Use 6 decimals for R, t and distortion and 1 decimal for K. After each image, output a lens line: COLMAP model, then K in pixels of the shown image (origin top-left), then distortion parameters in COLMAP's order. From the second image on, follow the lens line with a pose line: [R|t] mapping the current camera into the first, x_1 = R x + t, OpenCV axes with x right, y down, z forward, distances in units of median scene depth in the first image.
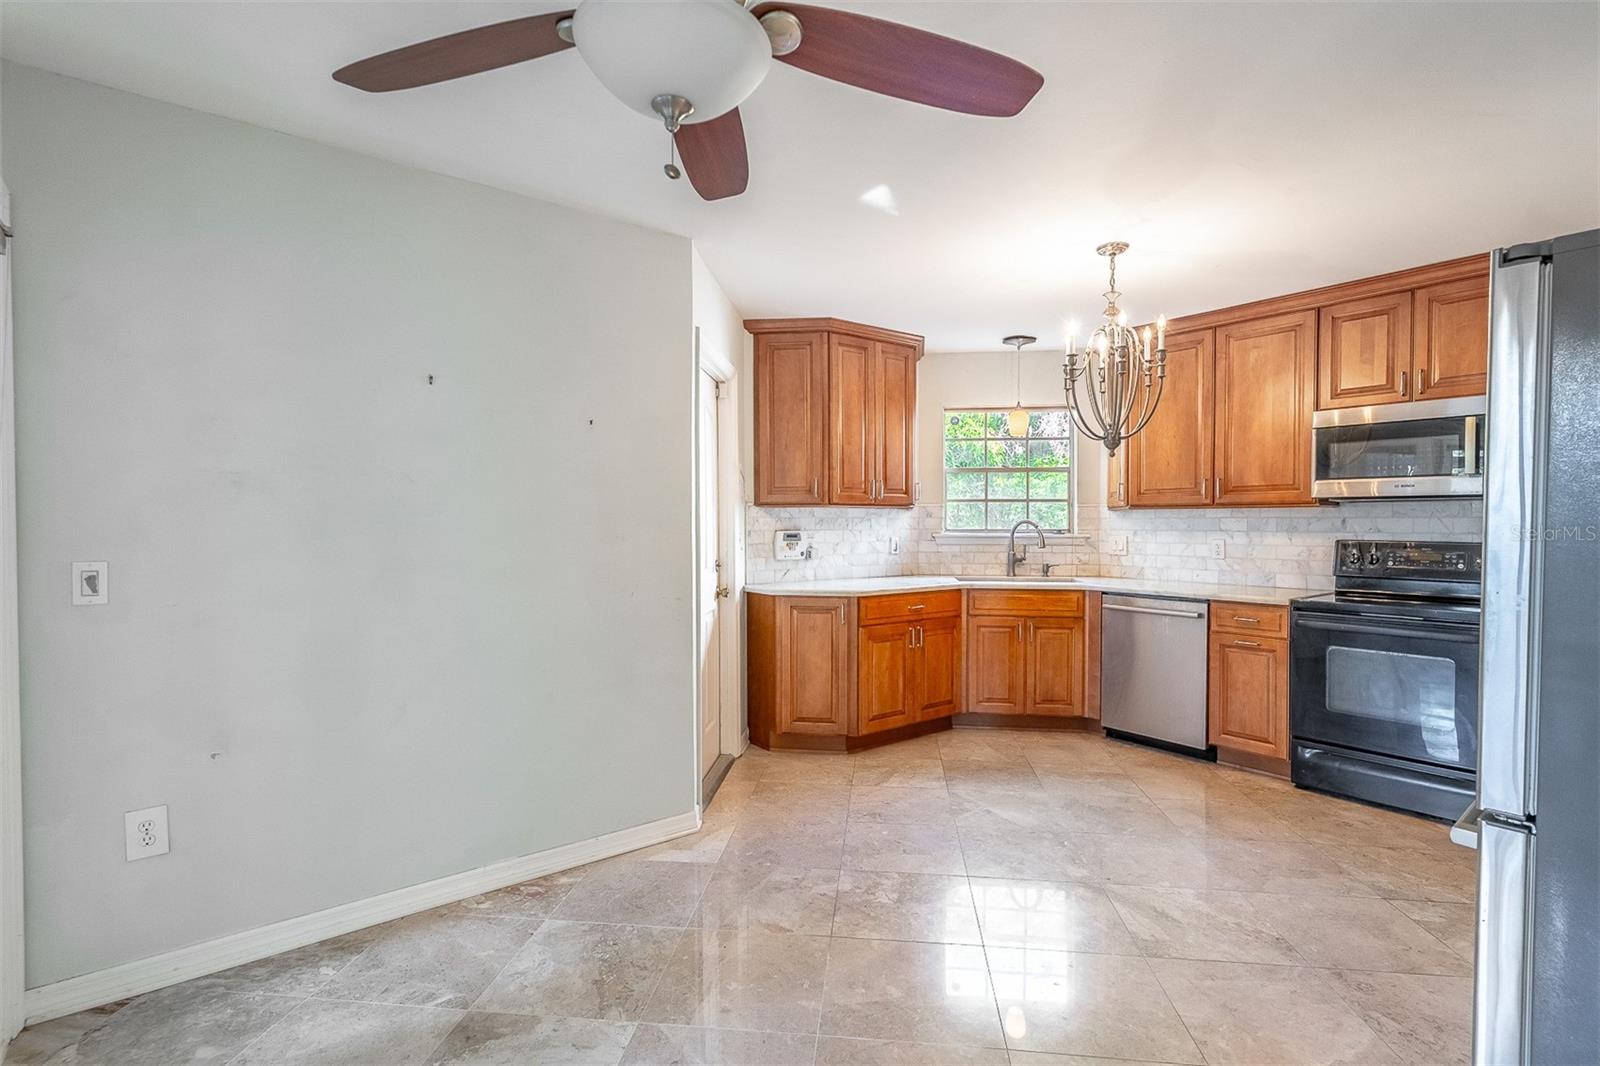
lens RADIAL K [[763.3, 0, 798.4], [0, 763.3, 537.9], [0, 0, 1]] dist [-0.004531, -0.000370]
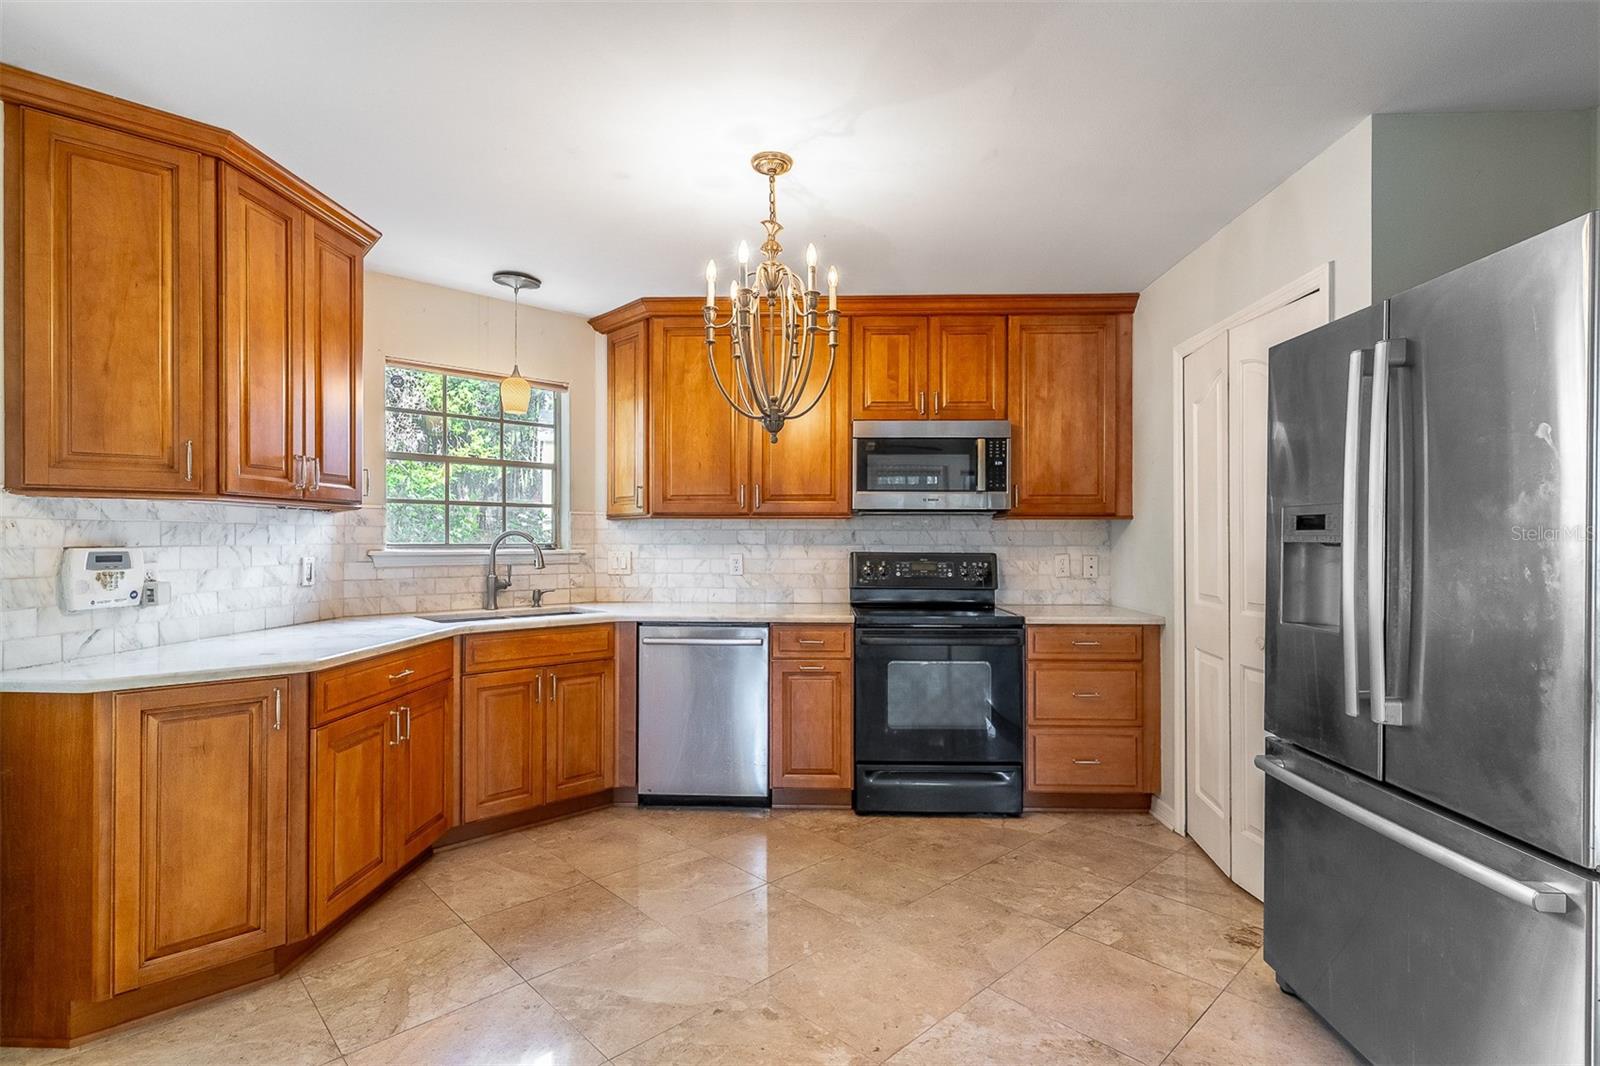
lens RADIAL K [[771.9, 0, 804.3], [0, 771.9, 535.8], [0, 0, 1]] dist [0.000517, -0.000776]
pose [[0.639462, 0.003941, 0.768813, -0.106046], [0.014220, 0.999755, -0.016952, -0.002549], [-0.768691, 0.021773, 0.639249, 0.368470]]
